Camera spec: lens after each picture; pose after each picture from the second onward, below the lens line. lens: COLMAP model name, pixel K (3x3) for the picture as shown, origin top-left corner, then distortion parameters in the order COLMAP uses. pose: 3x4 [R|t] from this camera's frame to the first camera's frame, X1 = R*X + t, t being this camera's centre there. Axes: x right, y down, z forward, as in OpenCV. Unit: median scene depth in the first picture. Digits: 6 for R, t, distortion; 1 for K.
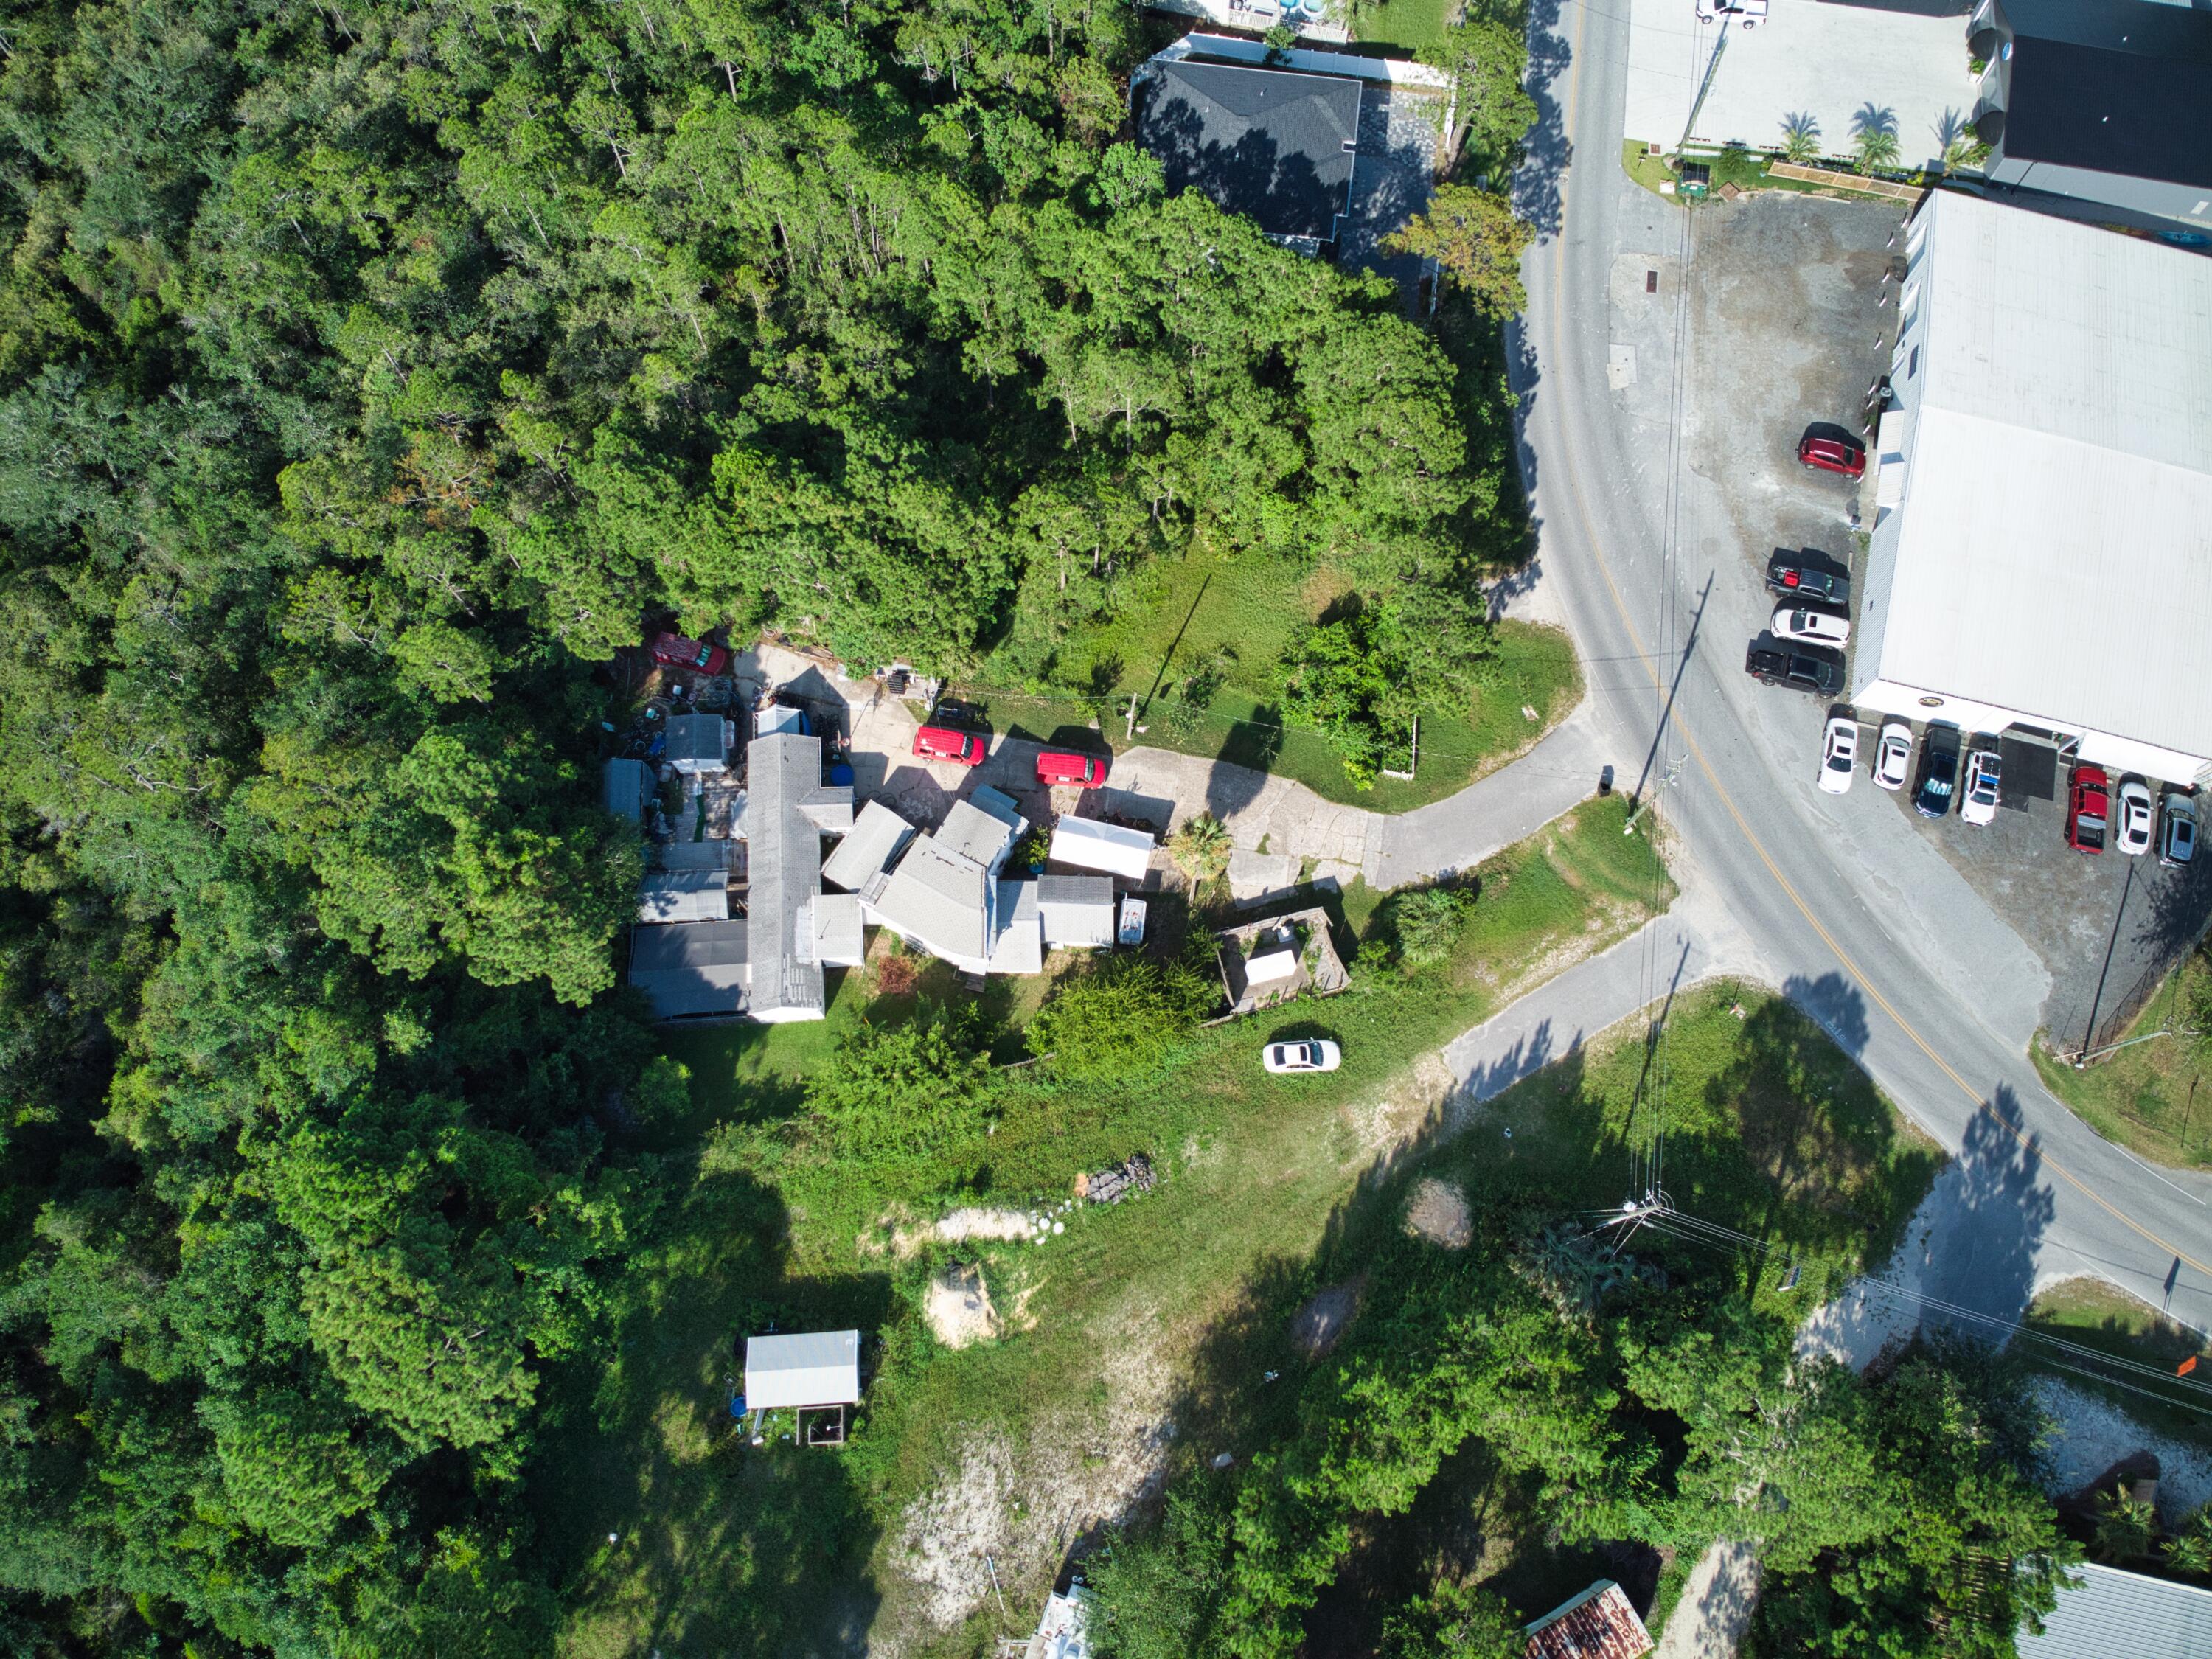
lens RADIAL K [[1675.1, 0, 1115.0], [0, 1675.1, 796.2], [0, 0, 1]] dist [0.071908, -0.181100]
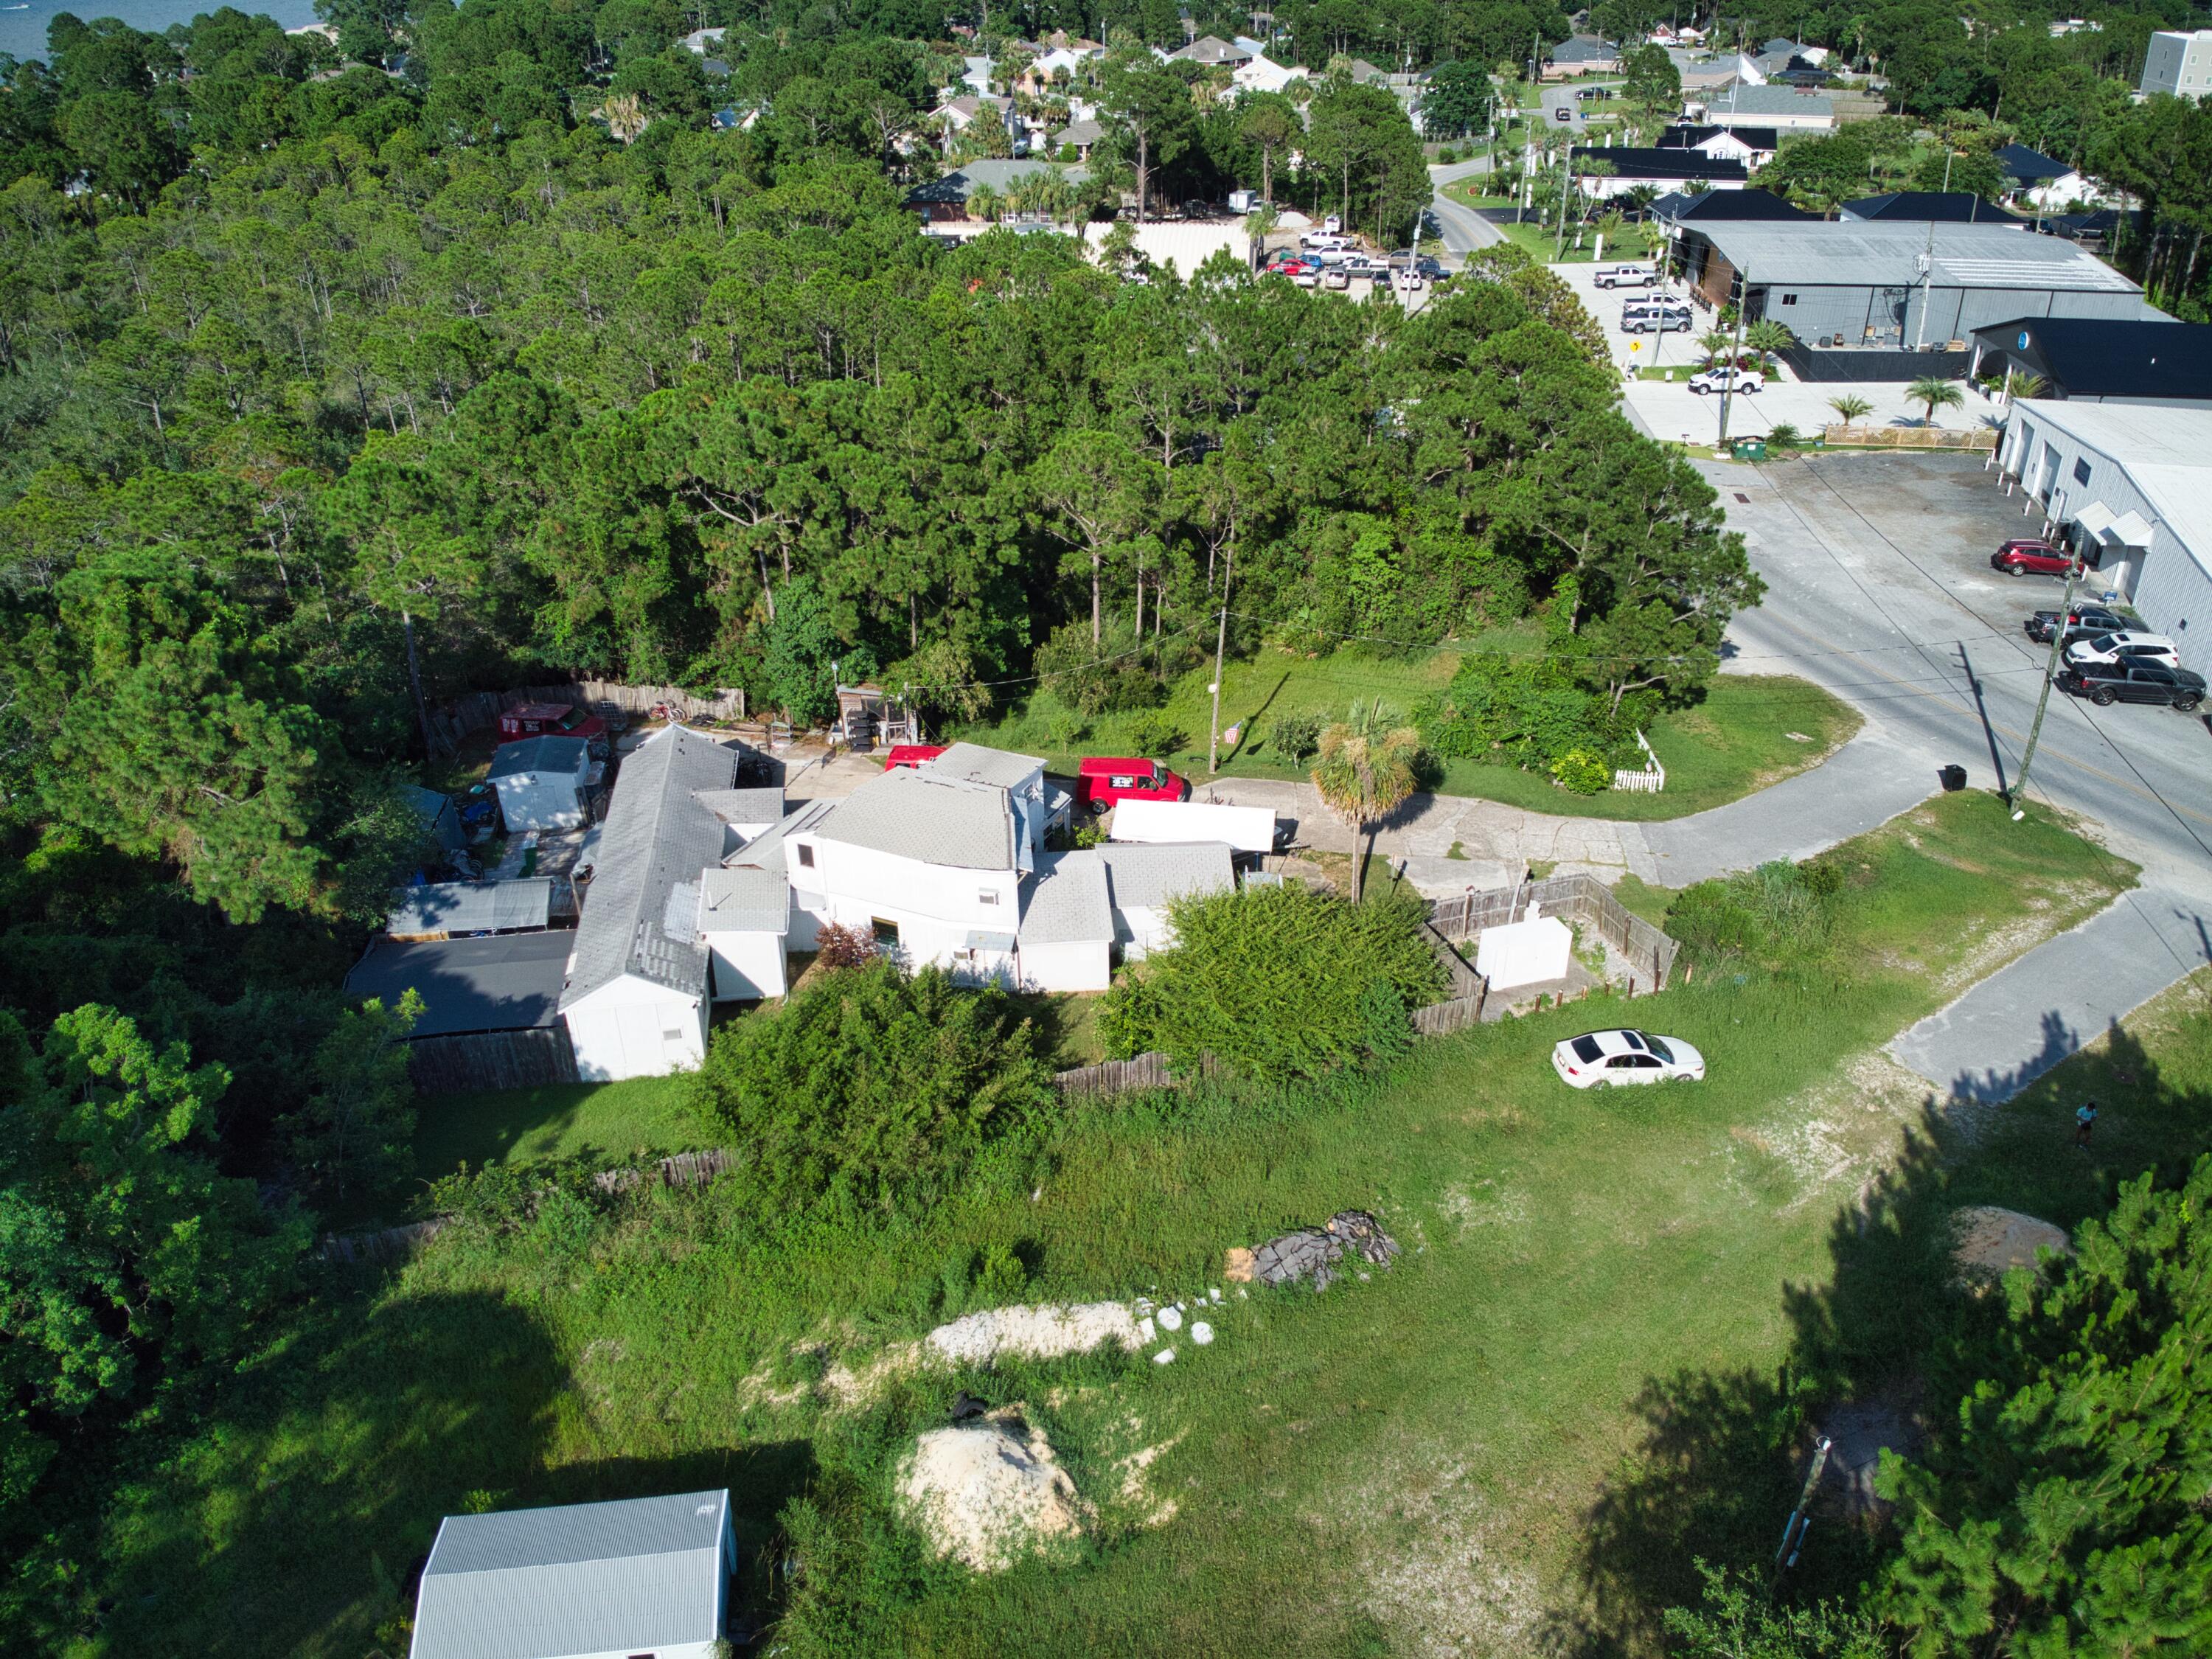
lens RADIAL K [[1675.1, 0, 1096.5], [0, 1675.1, 814.6], [0, 0, 1]] dist [0.071908, -0.181100]
pose [[0.997688, -0.038916, 0.055721, -0.078134], [0.066300, 0.737656, -0.671913, 0.437301], [-0.014954, 0.674054, 0.738531, 0.566436]]
